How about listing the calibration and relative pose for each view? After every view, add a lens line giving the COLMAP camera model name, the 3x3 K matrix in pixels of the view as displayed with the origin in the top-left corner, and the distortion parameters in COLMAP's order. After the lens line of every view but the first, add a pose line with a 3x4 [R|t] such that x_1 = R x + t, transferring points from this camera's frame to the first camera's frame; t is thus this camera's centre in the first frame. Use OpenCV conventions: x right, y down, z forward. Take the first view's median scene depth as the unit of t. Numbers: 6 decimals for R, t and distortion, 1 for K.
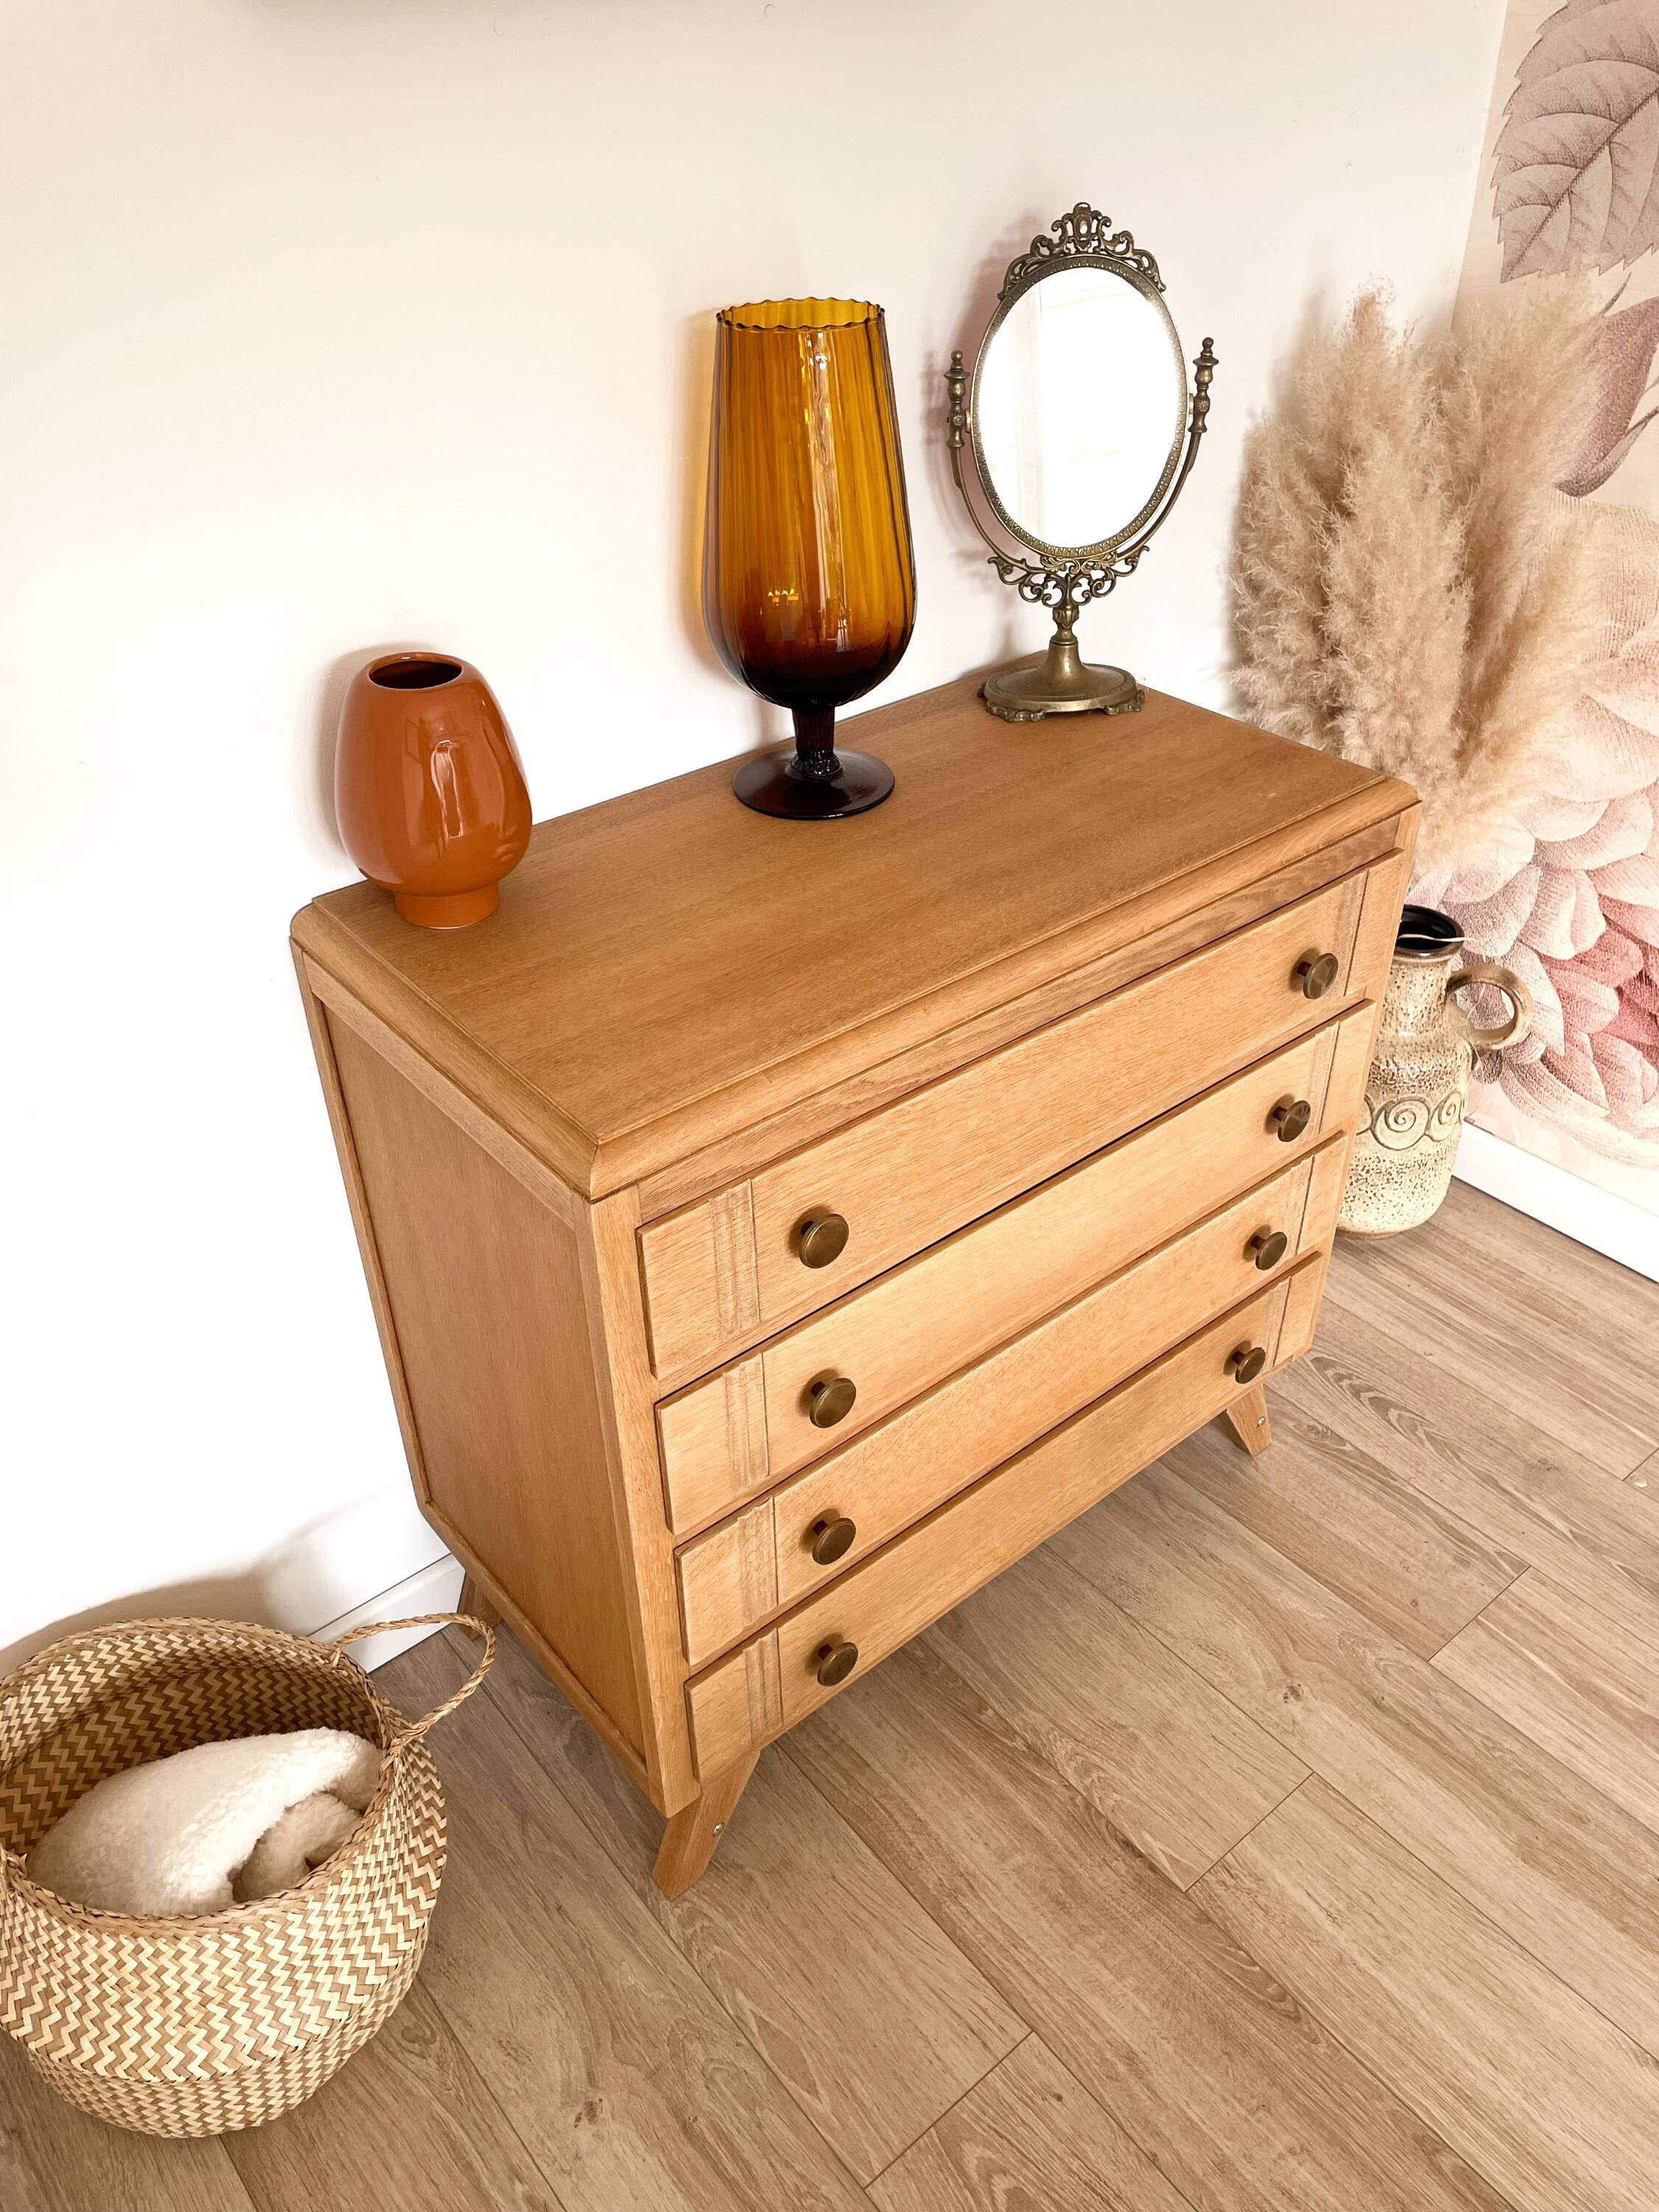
lens RADIAL K [[1681.1, 0, 837.9], [0, 1681.1, 1085.3], [0, 0, 1]] dist [0.081834, -0.109116]
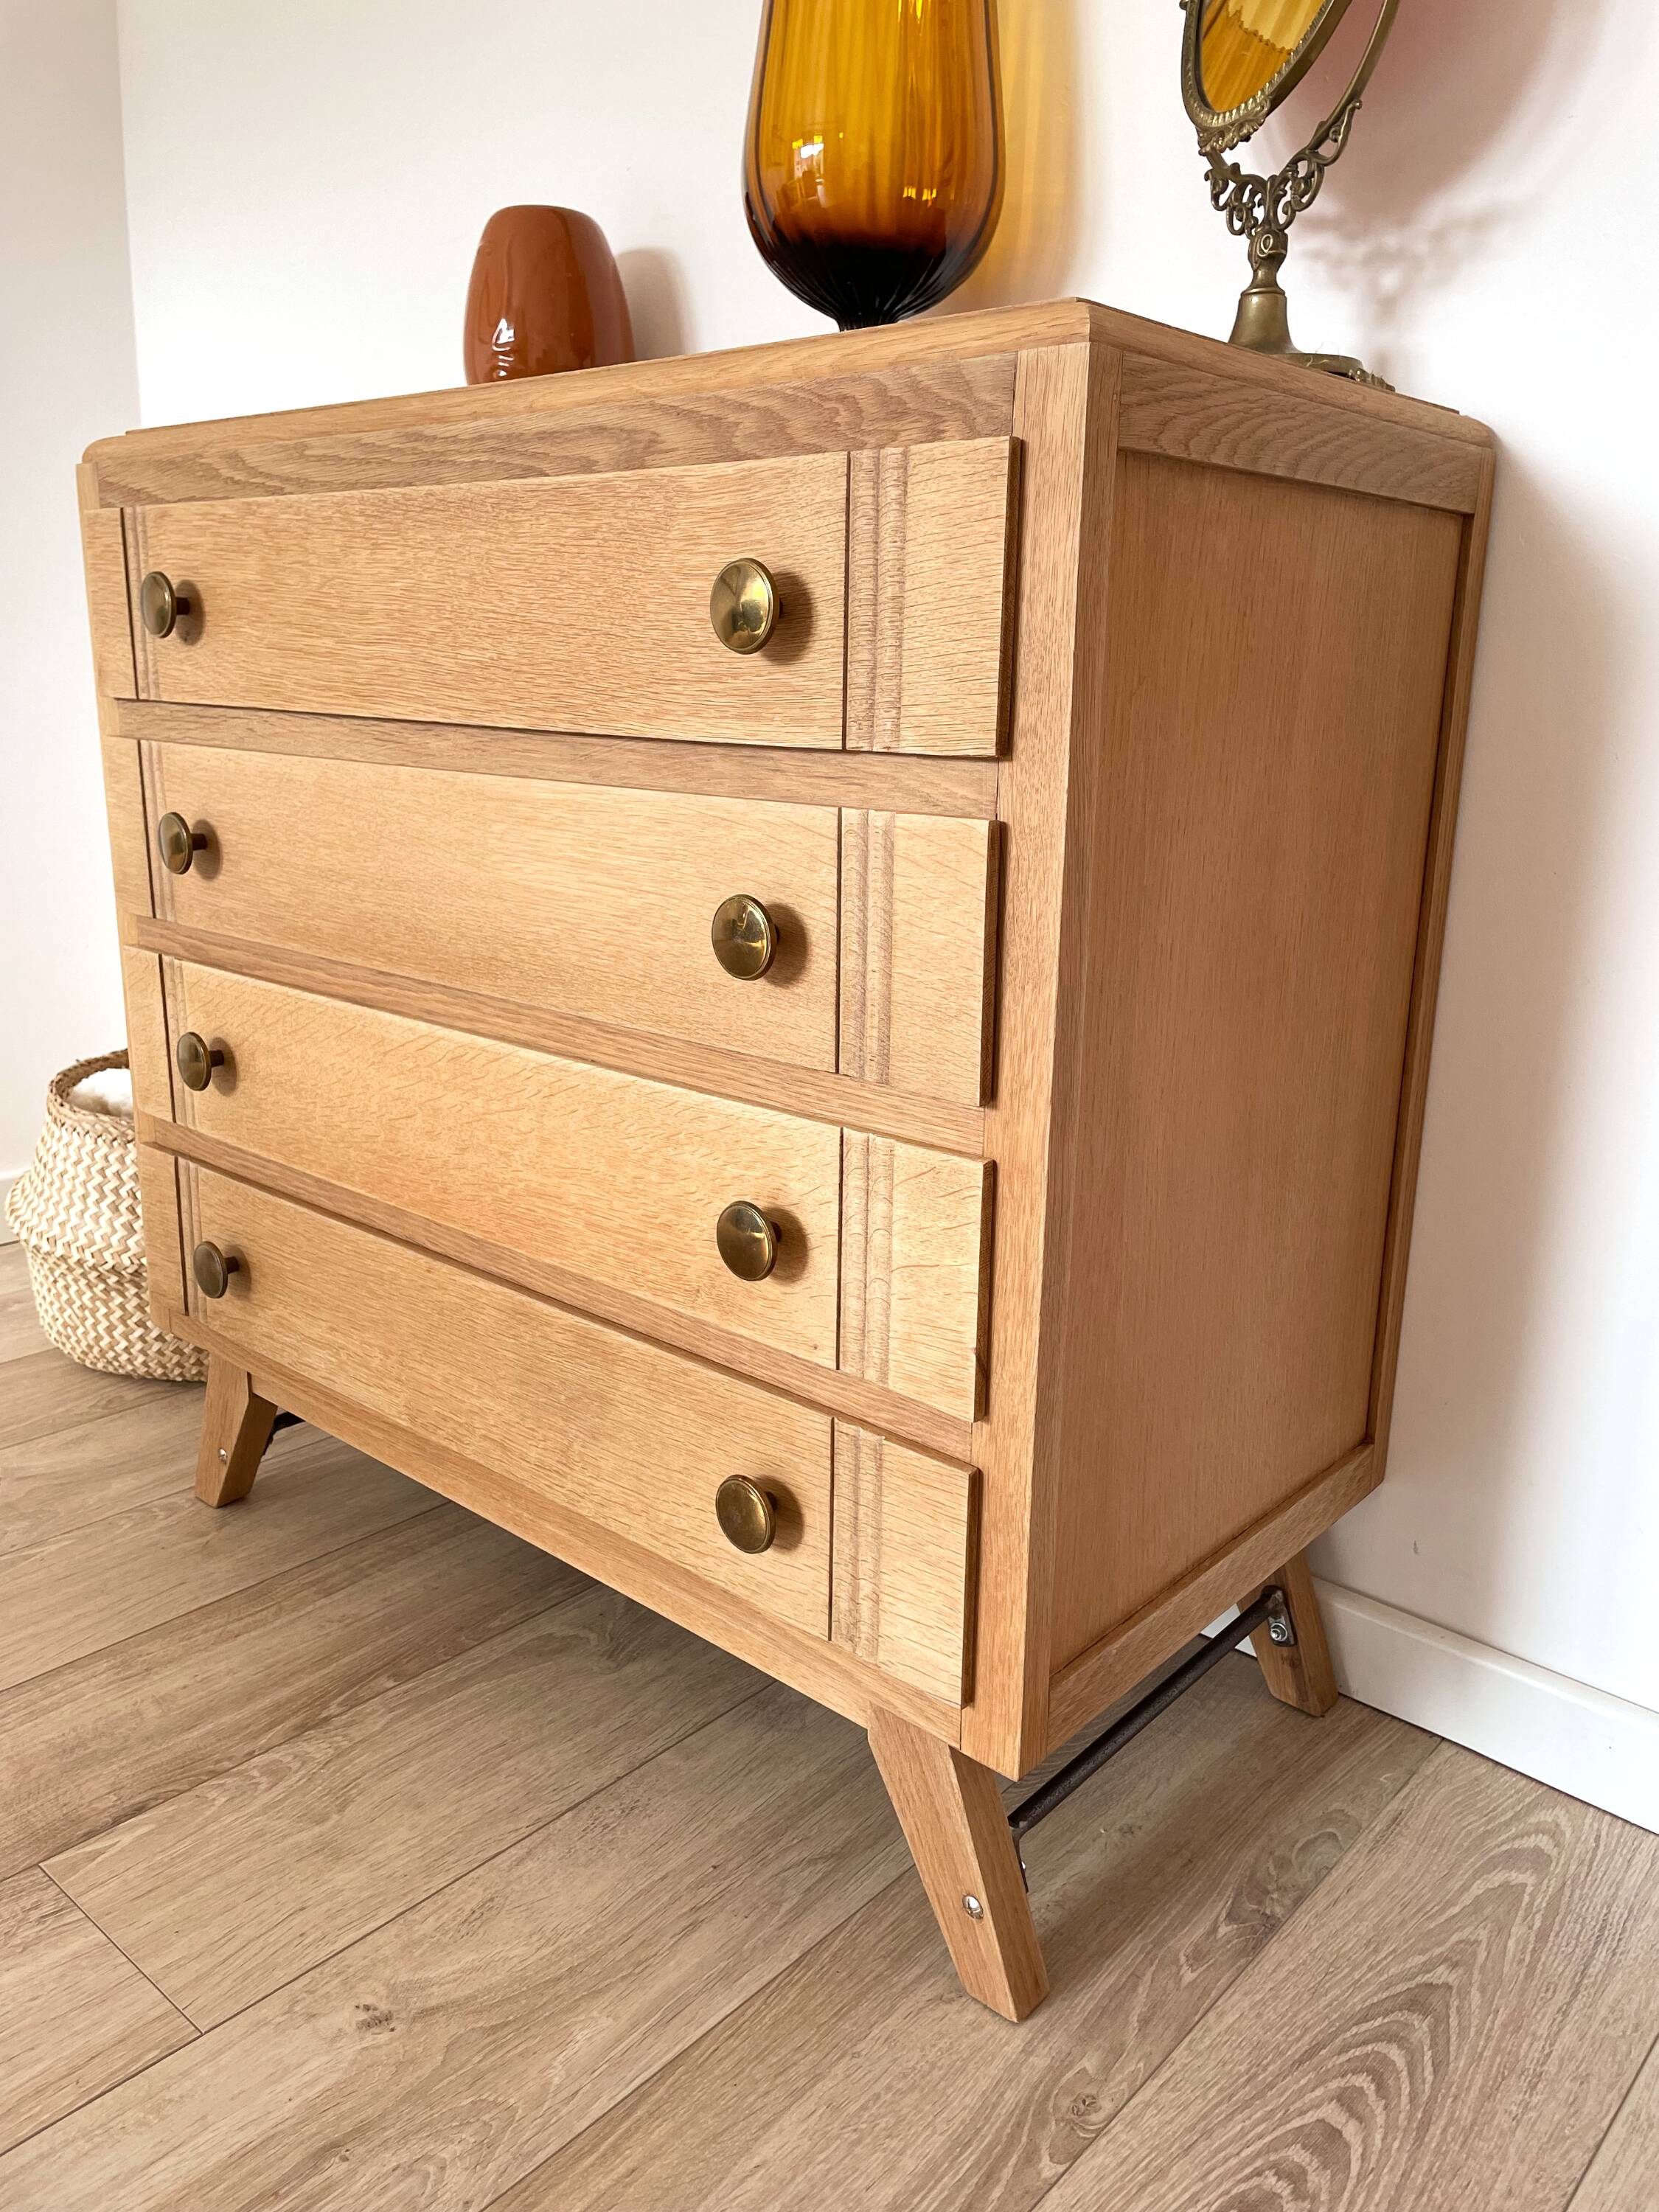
lens RADIAL K [[1676.5, 0, 832.3], [0, 1676.5, 1081.7], [0, 0, 1]] dist [0.090936, -0.126949]
pose [[0.160303, 0.259265, -0.952410, 0.800340], [-0.585819, 0.801568, 0.119602, -0.022227], [0.794430, 0.538767, 0.280376, 0.904327]]
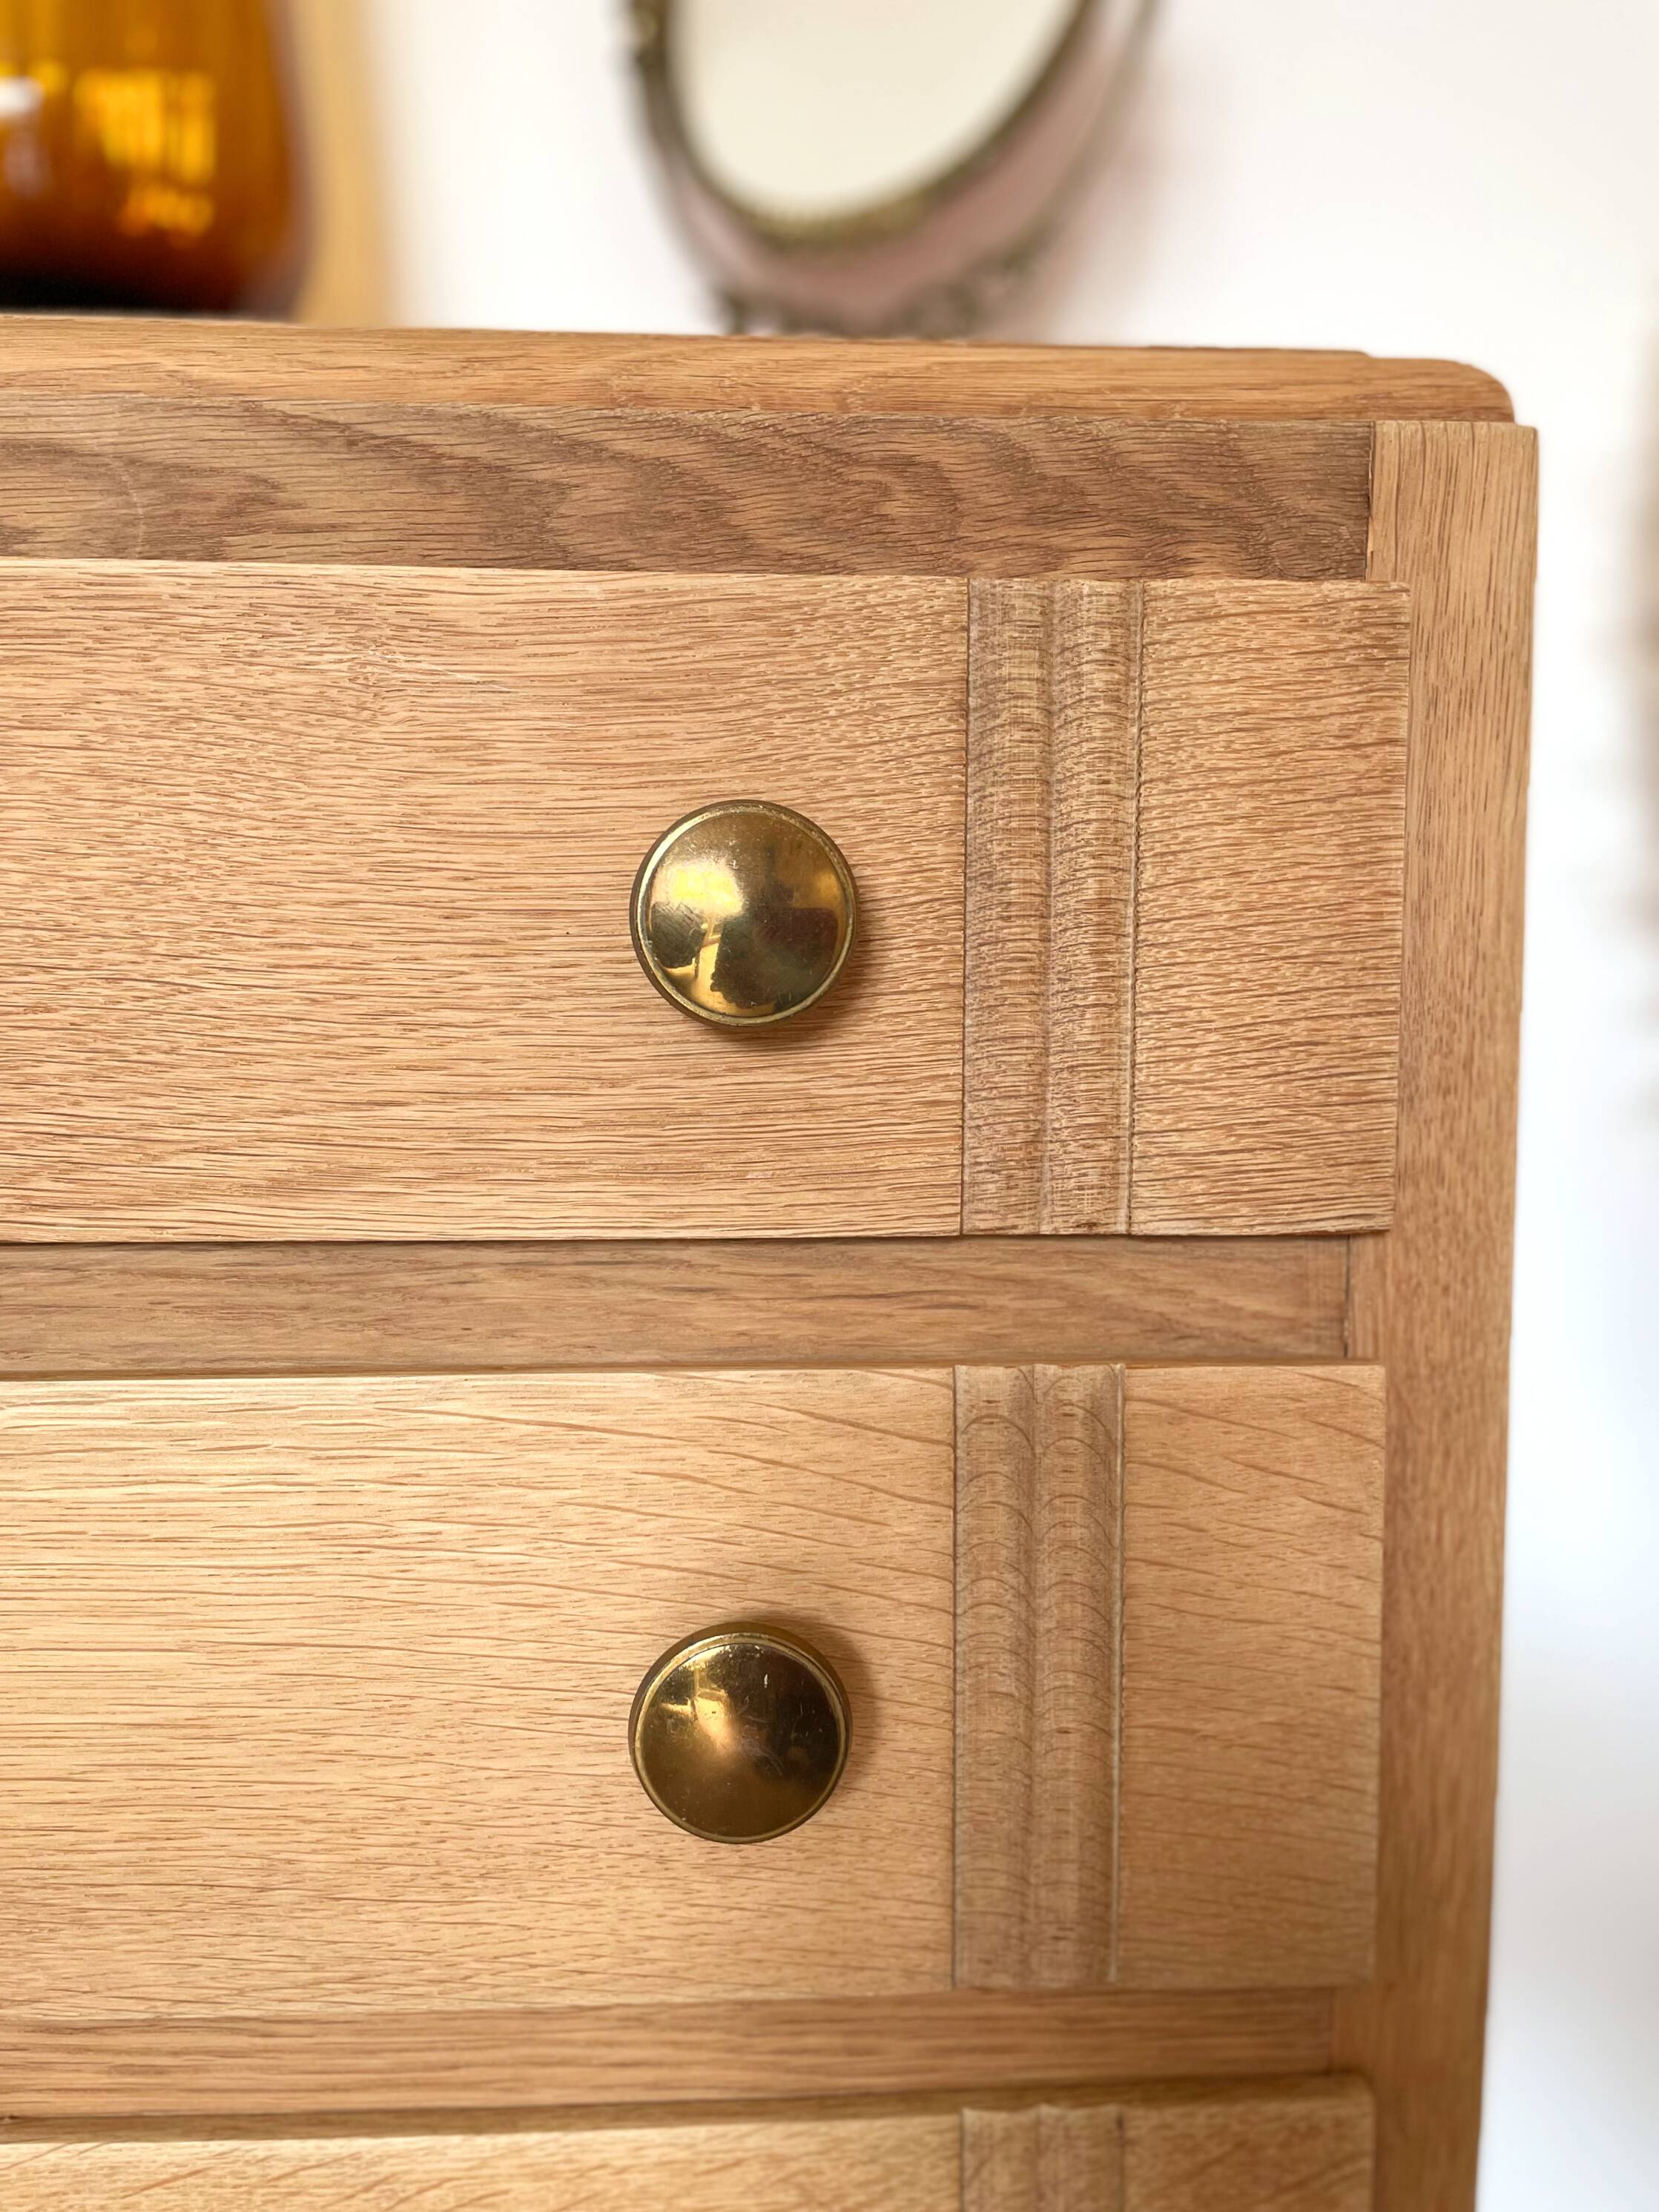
lens RADIAL K [[1676.6, 0, 832.3], [0, 1676.6, 1081.7], [0, 0, 1]] dist [0.090936, -0.126949]
pose [[0.807772, 0.063093, -0.586109, 0.399527], [-0.356230, 0.844427, -0.400055, 0.033285], [0.469685, 0.531942, 0.704580, 0.821794]]
